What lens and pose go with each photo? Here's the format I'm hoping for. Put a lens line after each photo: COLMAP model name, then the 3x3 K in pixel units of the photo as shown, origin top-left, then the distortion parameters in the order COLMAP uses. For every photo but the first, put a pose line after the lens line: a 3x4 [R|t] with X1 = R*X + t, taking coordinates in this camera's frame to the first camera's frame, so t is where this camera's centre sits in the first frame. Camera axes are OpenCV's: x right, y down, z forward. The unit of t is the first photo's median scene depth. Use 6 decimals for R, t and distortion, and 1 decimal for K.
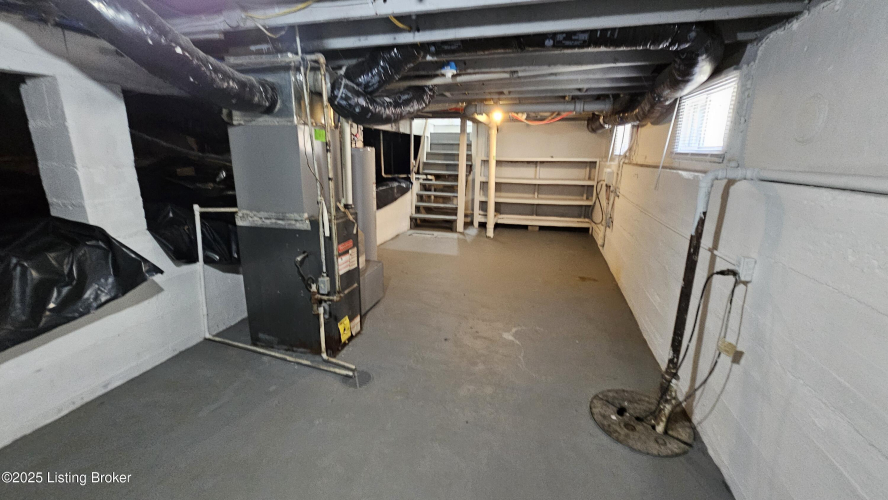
lens RADIAL K [[365.6, 0, 445.8], [0, 365.6, 246.1], [0, 0, 1]] dist [0.000827, 0.000893]
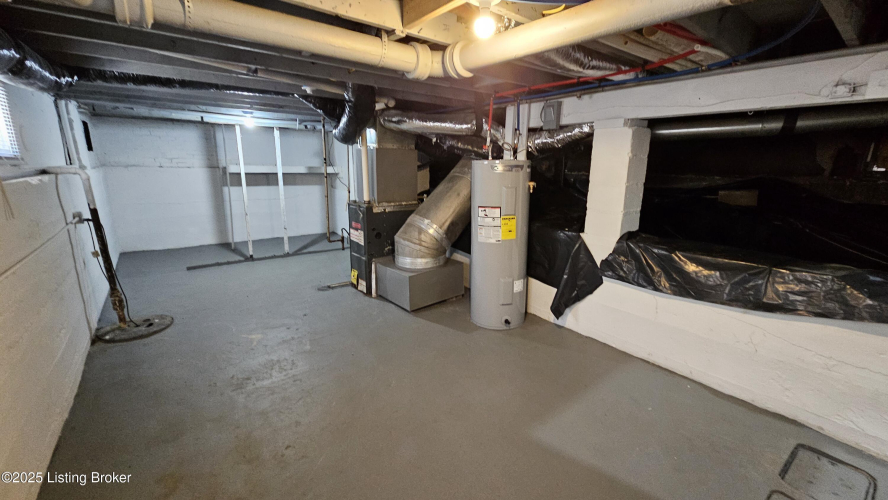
lens RADIAL K [[365.6, 0, 443.9], [0, 365.6, 249.5], [0, 0, 1]] dist [0.000827, 0.000893]
pose [[-0.606423, 0.166800, -0.777450, 0.778761], [-0.216708, 0.906066, 0.363430, -0.598591], [0.765041, 0.388872, -0.513313, 2.336273]]
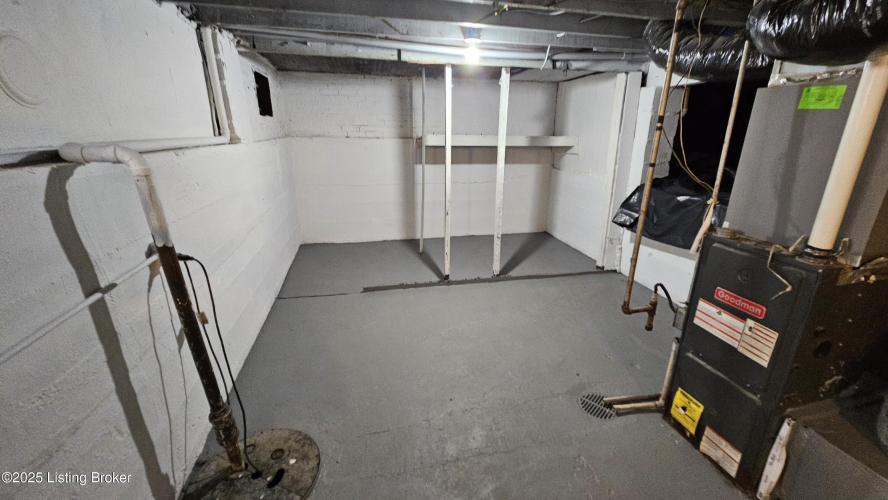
lens RADIAL K [[365.6, 0, 448.9], [0, 365.6, 249.5], [0, 0, 1]] dist [0.000827, 0.000893]
pose [[-0.881884, 0.135597, -0.451546, 0.394264], [-0.129934, 0.850758, 0.509243, -0.327802], [0.453208, 0.507765, -0.732651, 1.304343]]
